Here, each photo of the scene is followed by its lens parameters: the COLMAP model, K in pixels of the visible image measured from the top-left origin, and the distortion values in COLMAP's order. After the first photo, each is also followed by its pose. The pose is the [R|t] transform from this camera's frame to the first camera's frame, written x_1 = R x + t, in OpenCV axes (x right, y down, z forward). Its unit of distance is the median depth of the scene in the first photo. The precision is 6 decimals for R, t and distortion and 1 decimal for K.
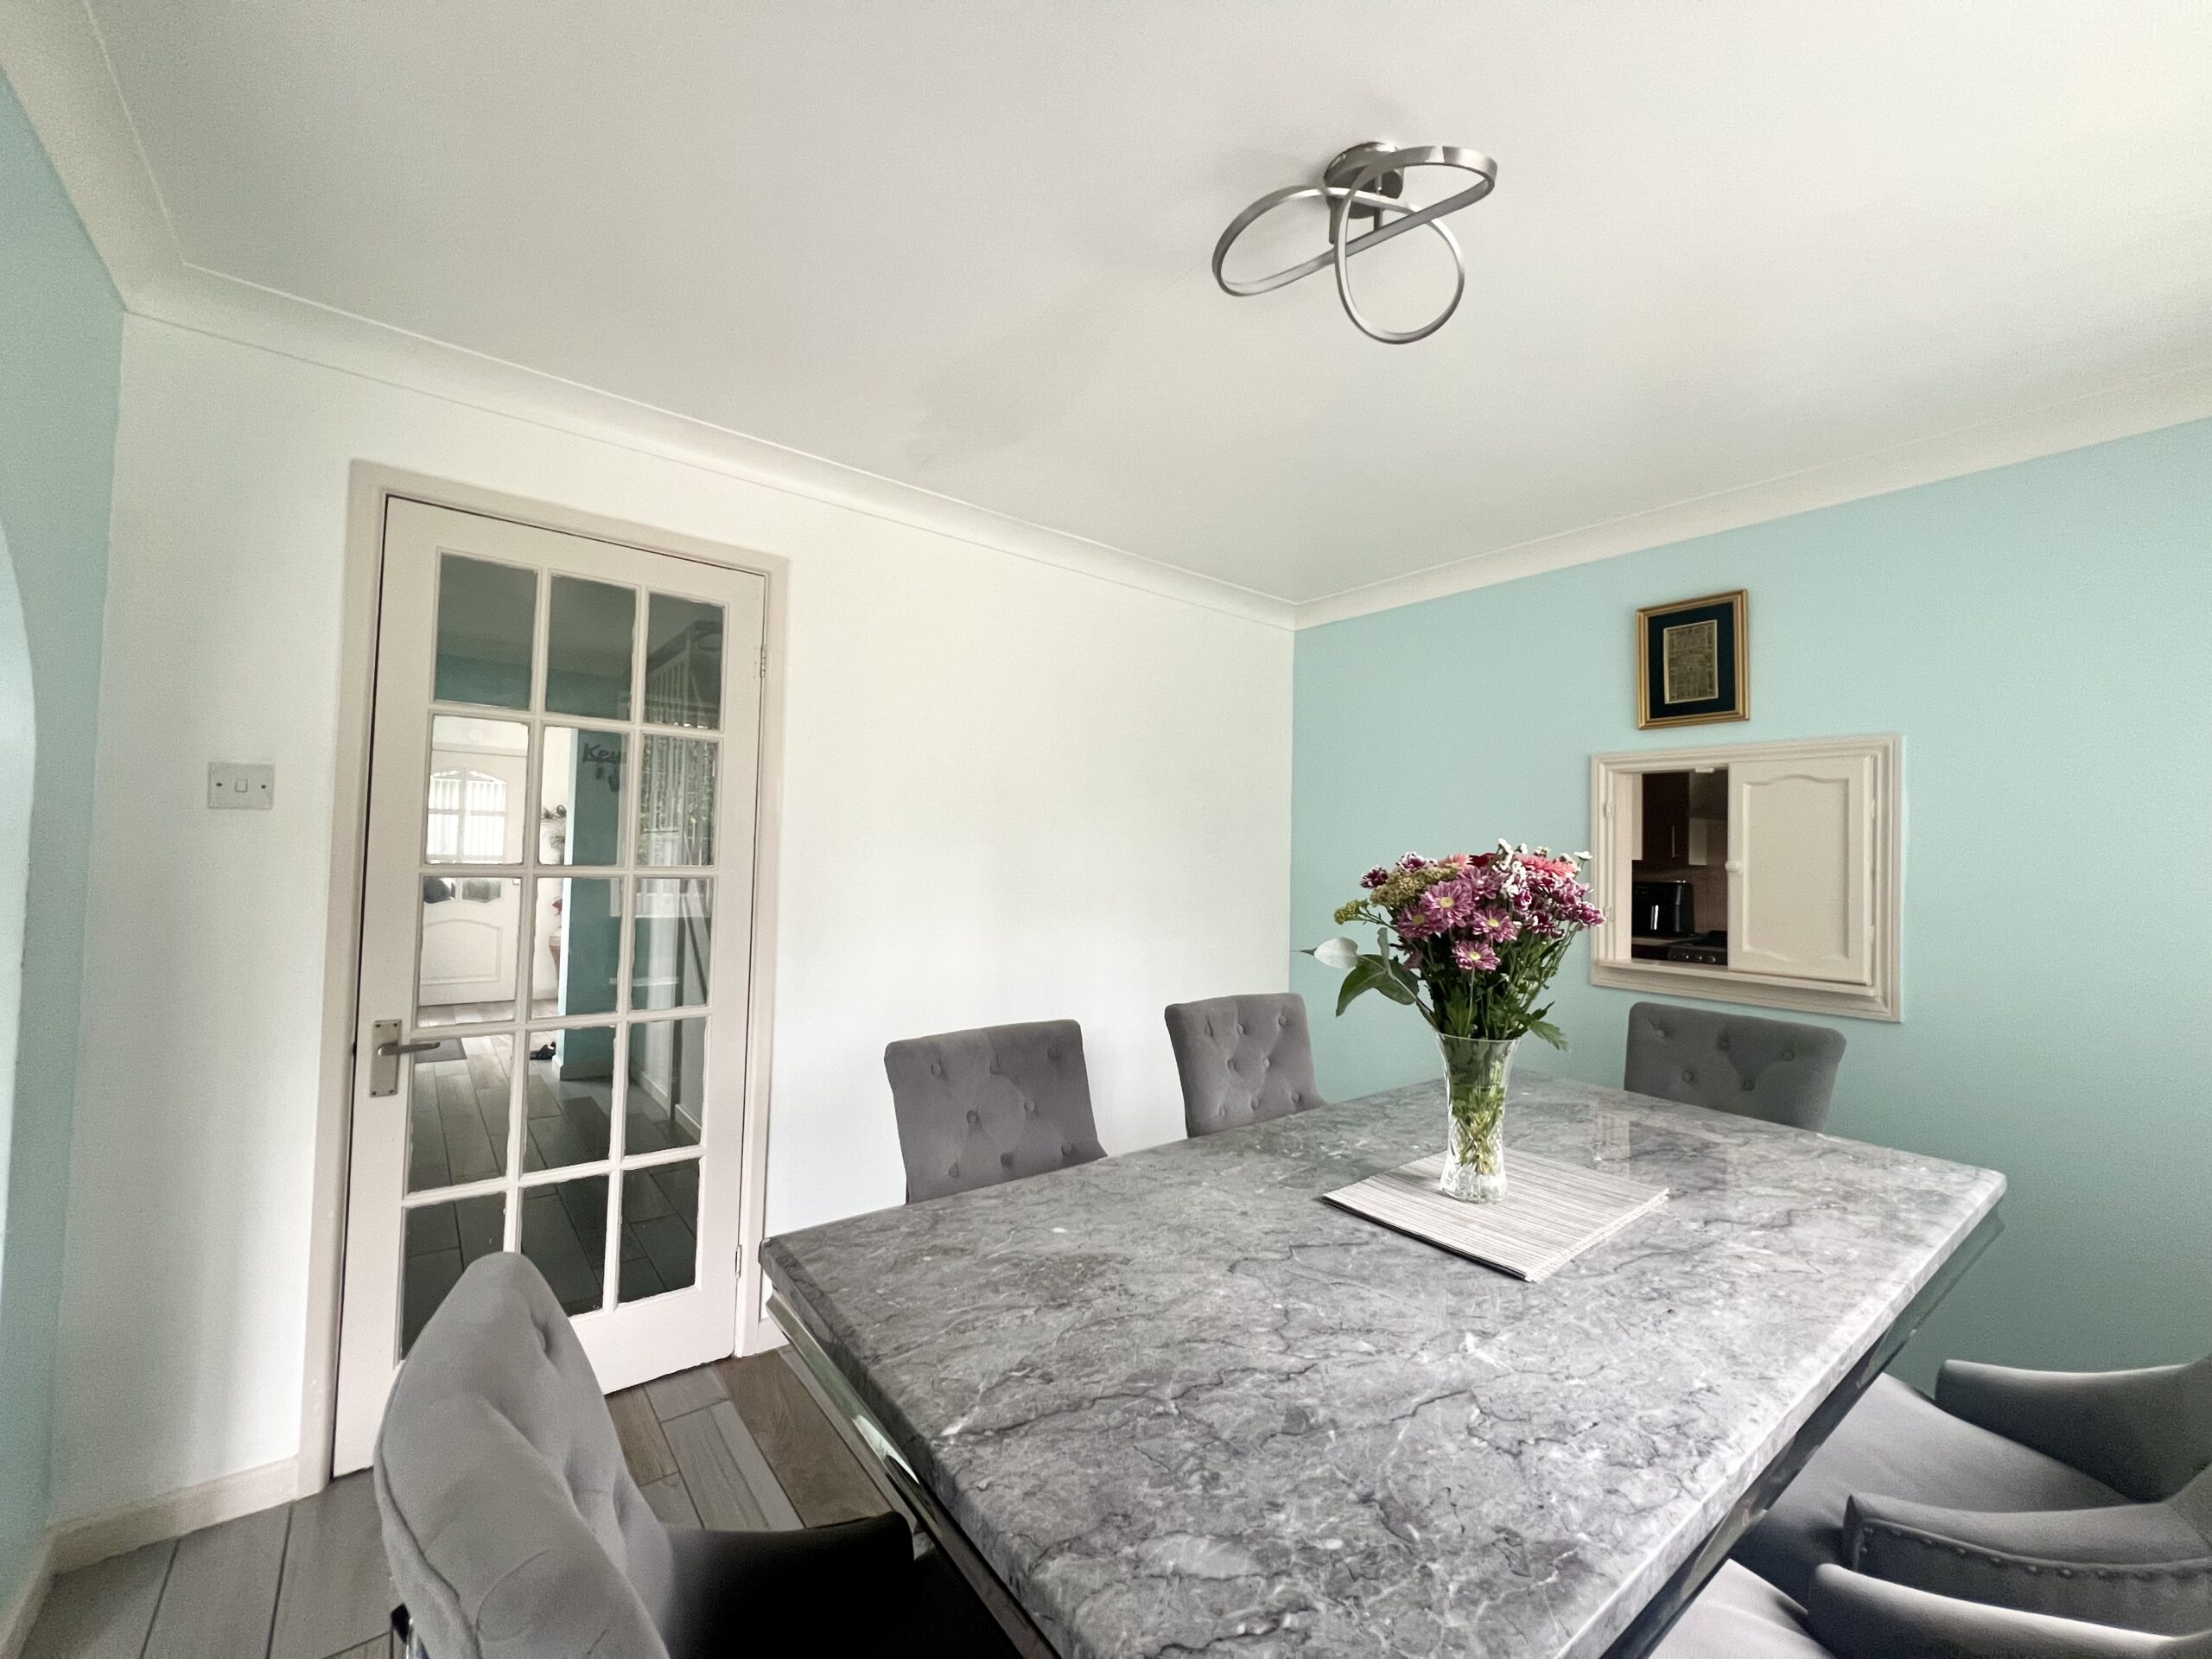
lens RADIAL K [[885.4, 0, 1115.5], [0, 885.4, 828.9], [0, 0, 1]] dist [0.004234, -0.000589]
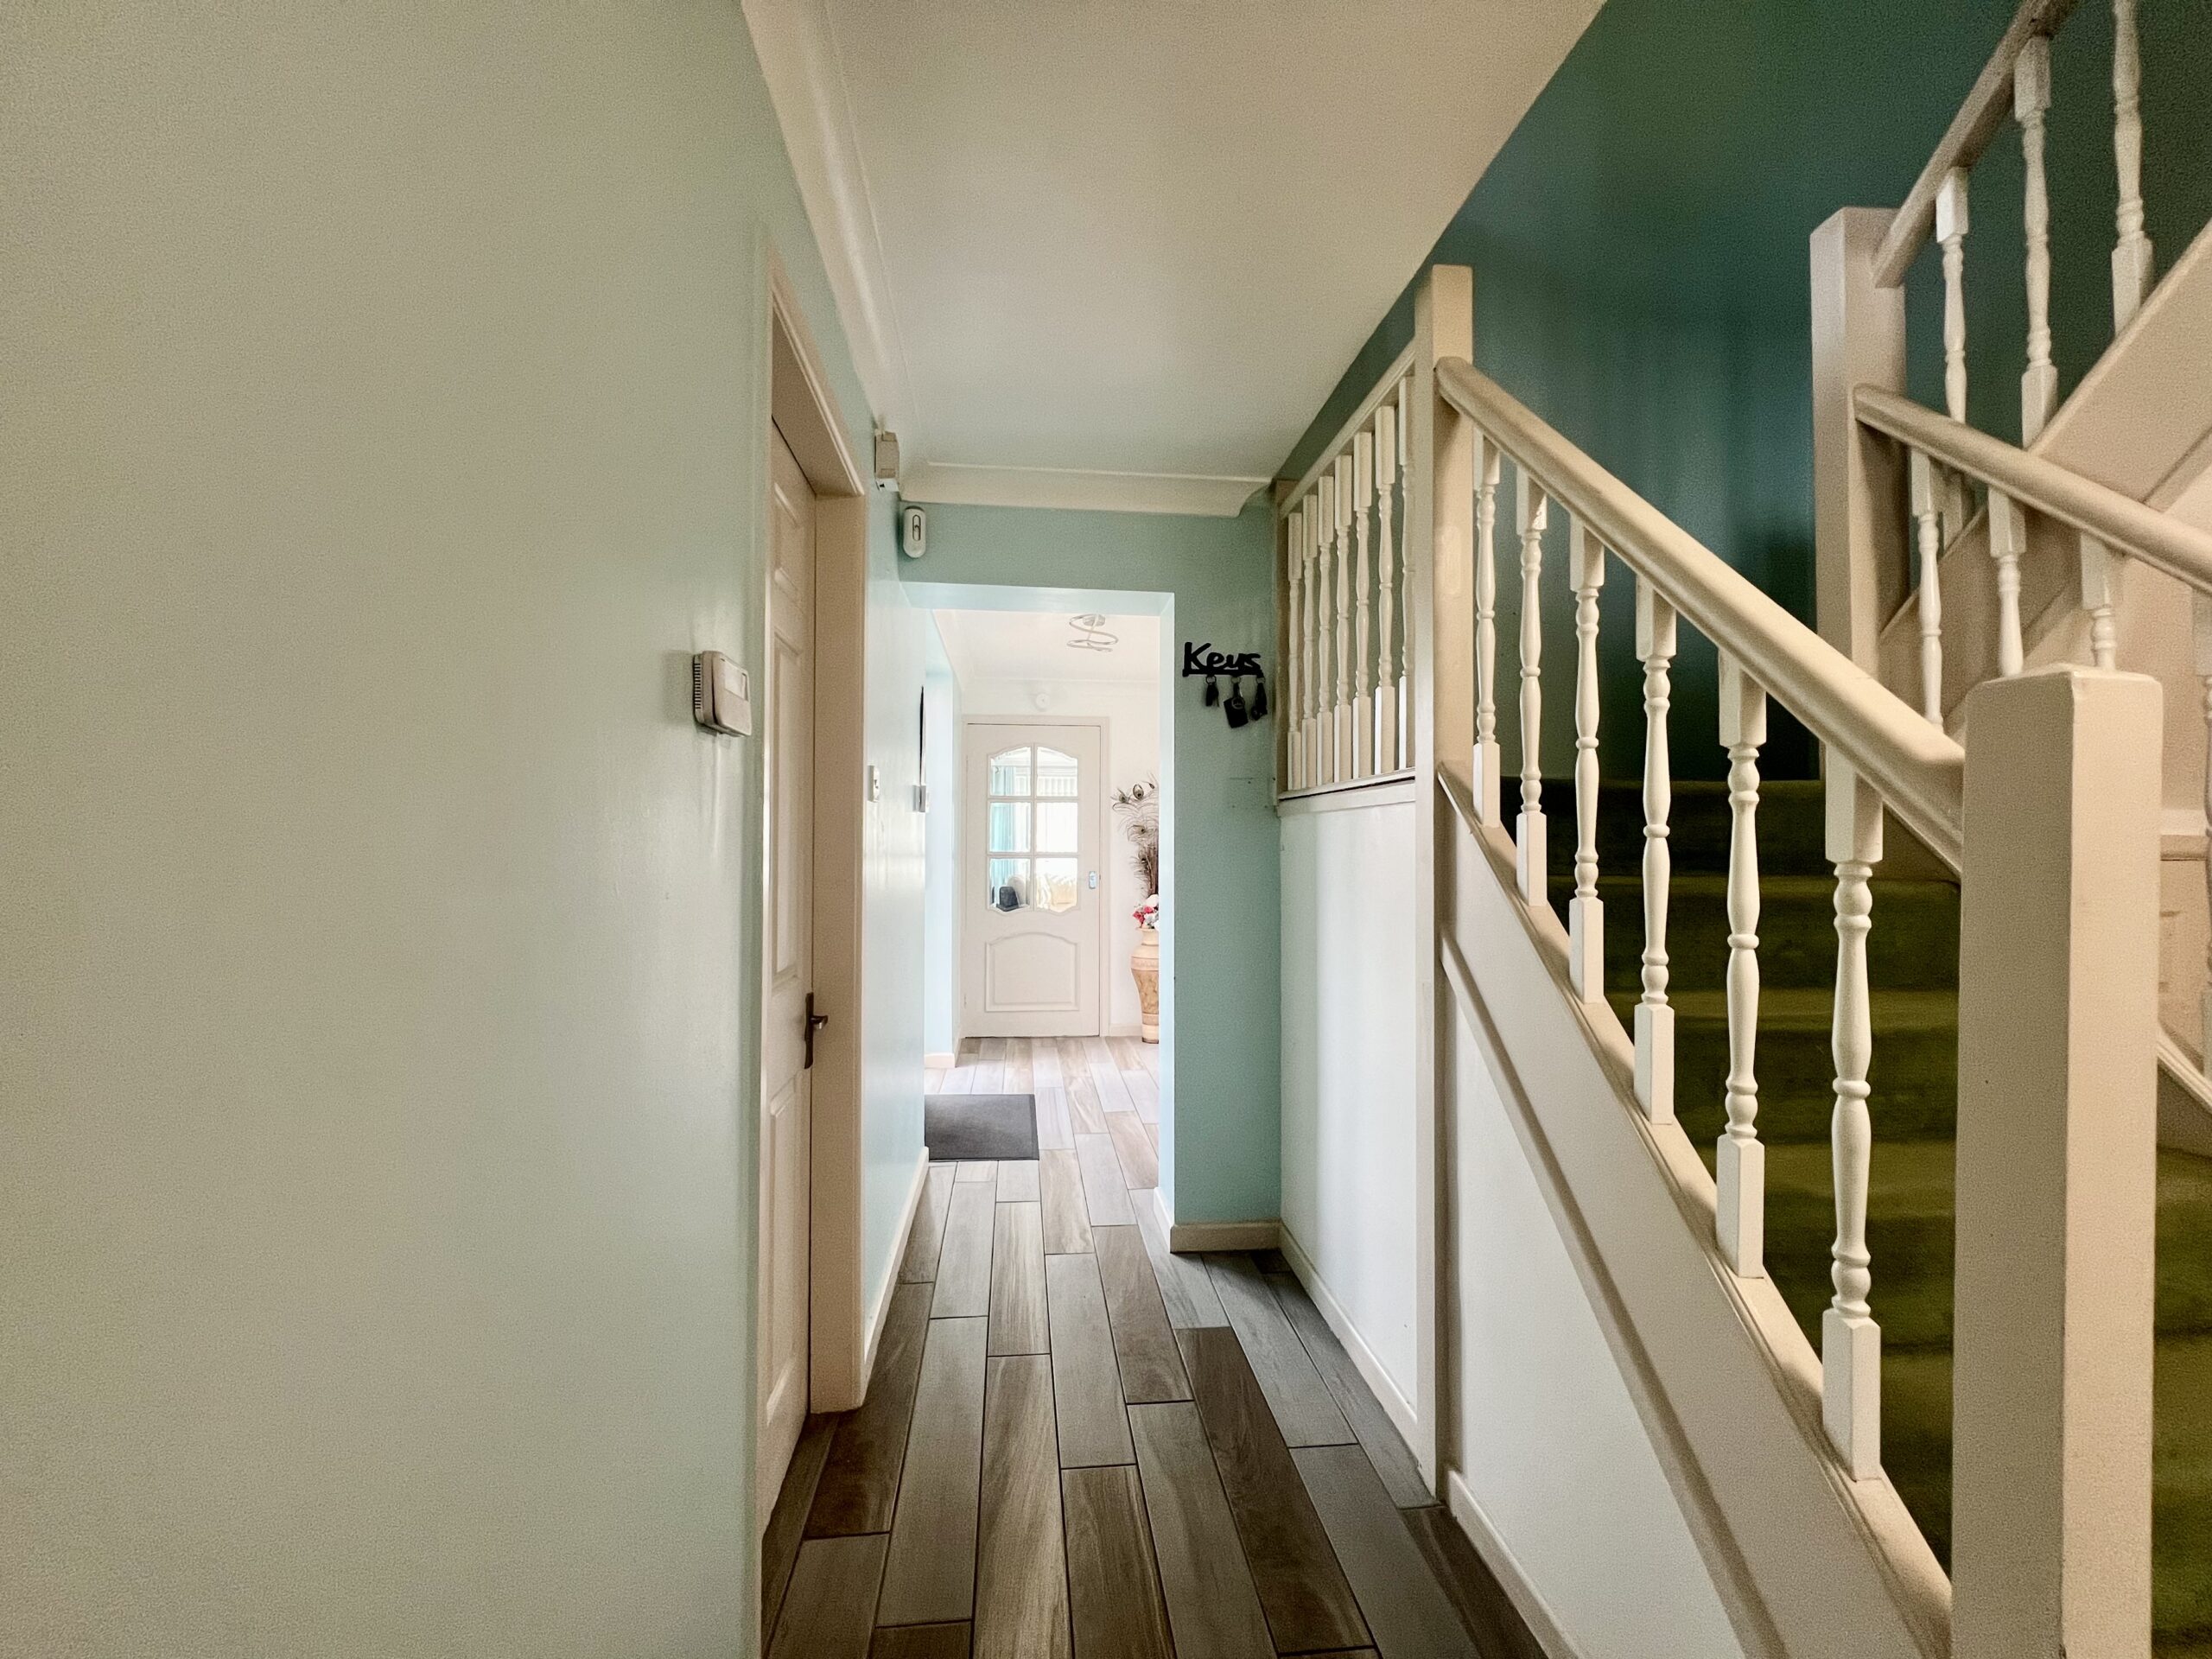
lens RADIAL K [[889.8, 0, 1104.7], [0, 889.8, 836.4], [0, 0, 1]] dist [-0.002162, 0.001154]
pose [[0.836574, -0.028212, -0.547127, -0.337381], [0.035092, 0.999382, 0.002125, 0.021427], [0.546728, -0.020978, 0.837047, 0.500056]]
